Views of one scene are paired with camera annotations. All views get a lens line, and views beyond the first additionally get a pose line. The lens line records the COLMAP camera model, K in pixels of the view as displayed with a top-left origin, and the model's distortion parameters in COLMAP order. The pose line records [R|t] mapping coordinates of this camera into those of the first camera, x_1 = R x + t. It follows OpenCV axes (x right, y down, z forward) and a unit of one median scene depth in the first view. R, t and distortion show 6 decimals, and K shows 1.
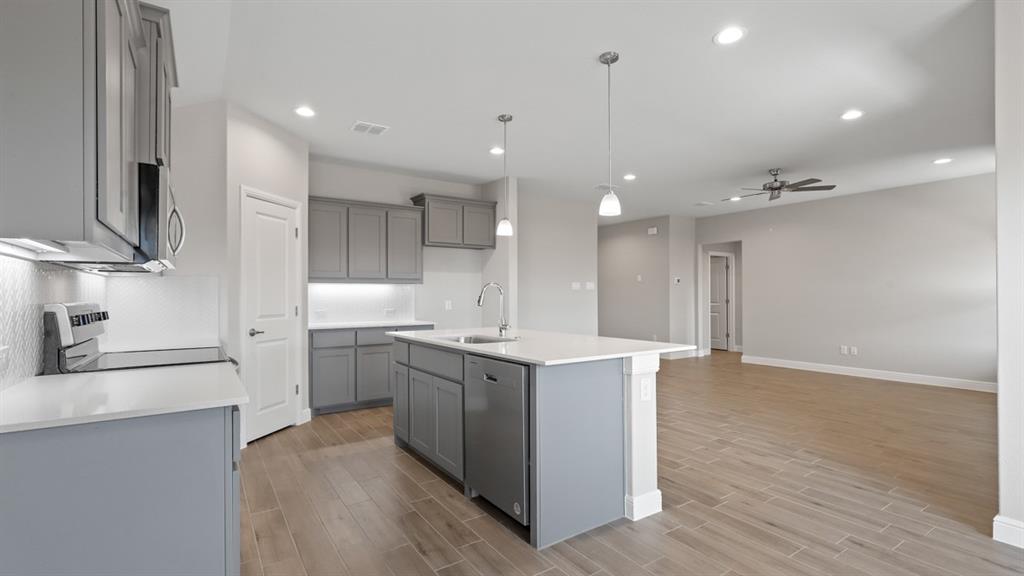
lens RADIAL K [[464.4, 0, 510.5], [0, 464.4, 291.7], [0, 0, 1]] dist [-0.000091, 0.000550]
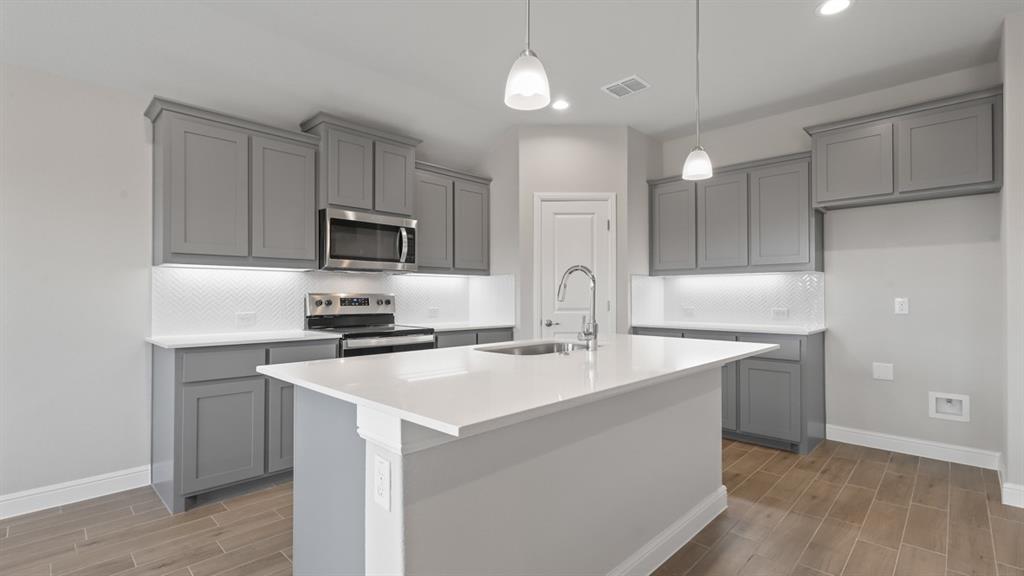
lens RADIAL K [[464.4, 0, 510.5], [0, 464.4, 291.7], [0, 0, 1]] dist [-0.000091, 0.000550]
pose [[0.210888, -0.006180, -0.977491, 0.345969], [0.008169, 0.999956, -0.004560, 0.011685], [0.977476, -0.007023, 0.210929, 0.463799]]
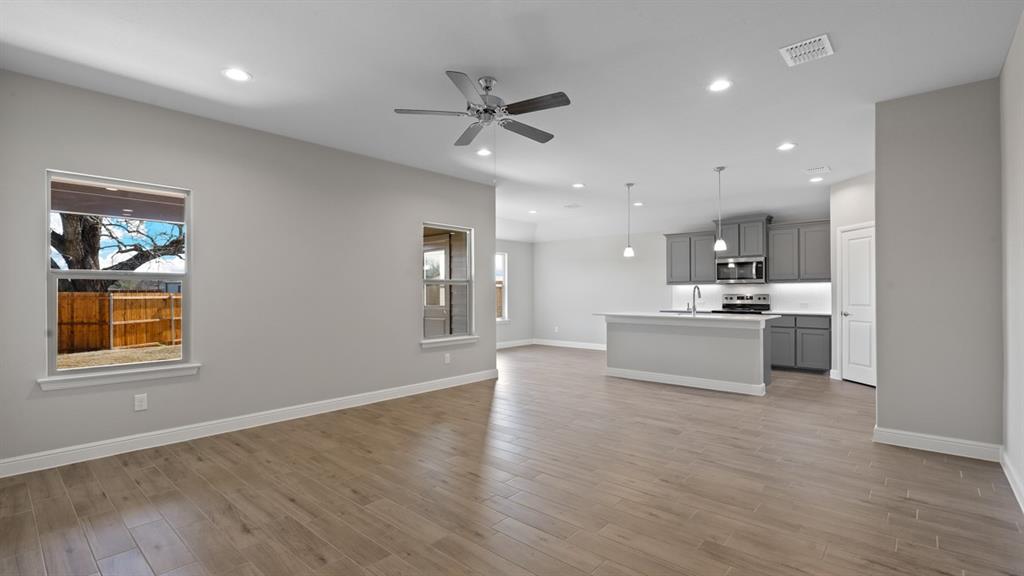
lens RADIAL K [[464.4, 0, 510.5], [0, 464.4, 291.7], [0, 0, 1]] dist [-0.000091, 0.000550]
pose [[-0.968170, 0.005221, -0.250238, 0.689162], [0.008222, 0.999906, -0.010947, 0.011912], [0.250157, -0.012656, -0.968122, 1.571926]]
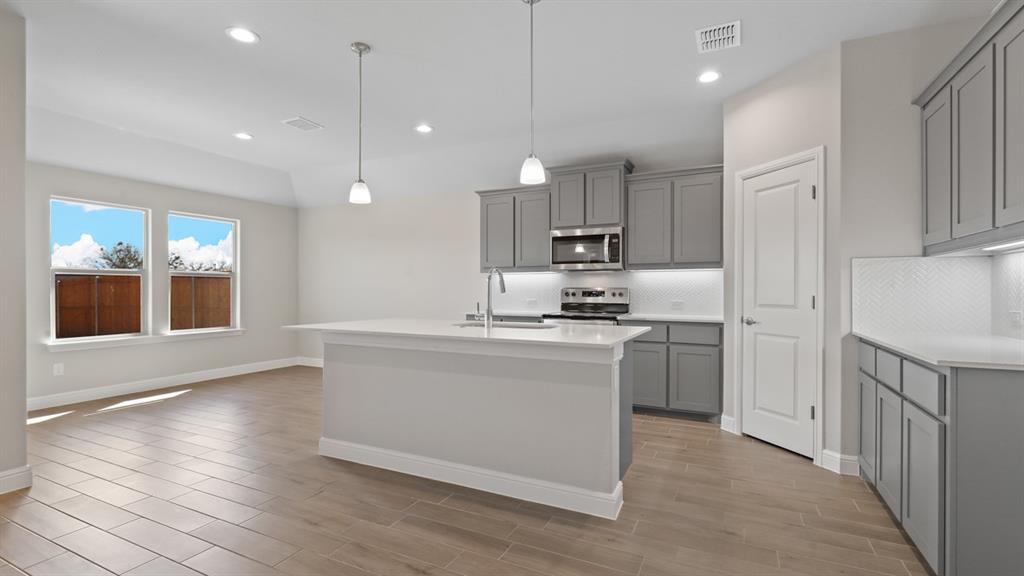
lens RADIAL K [[465.6, 0, 511.5], [0, 465.6, 292.1], [0, 0, 1]] dist [0.001618, 0.000155]
pose [[-0.865953, 0.002411, -0.500119, 0.231259], [0.004601, 0.999984, -0.003146, 0.020046], [0.500104, -0.005025, -0.865951, 1.080632]]
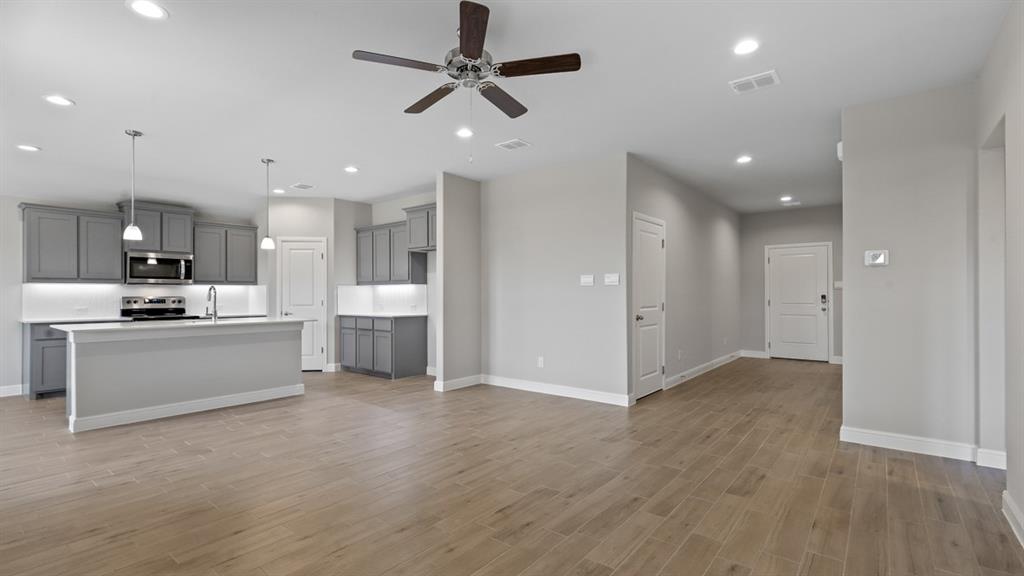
lens RADIAL K [[464.4, 0, 510.5], [0, 464.4, 291.7], [0, 0, 1]] dist [-0.000091, 0.000550]
pose [[0.297960, -0.003429, -0.954572, 1.038683], [0.009592, 0.999954, -0.000598, 0.006488], [0.954530, -0.008978, 0.297979, 0.894930]]
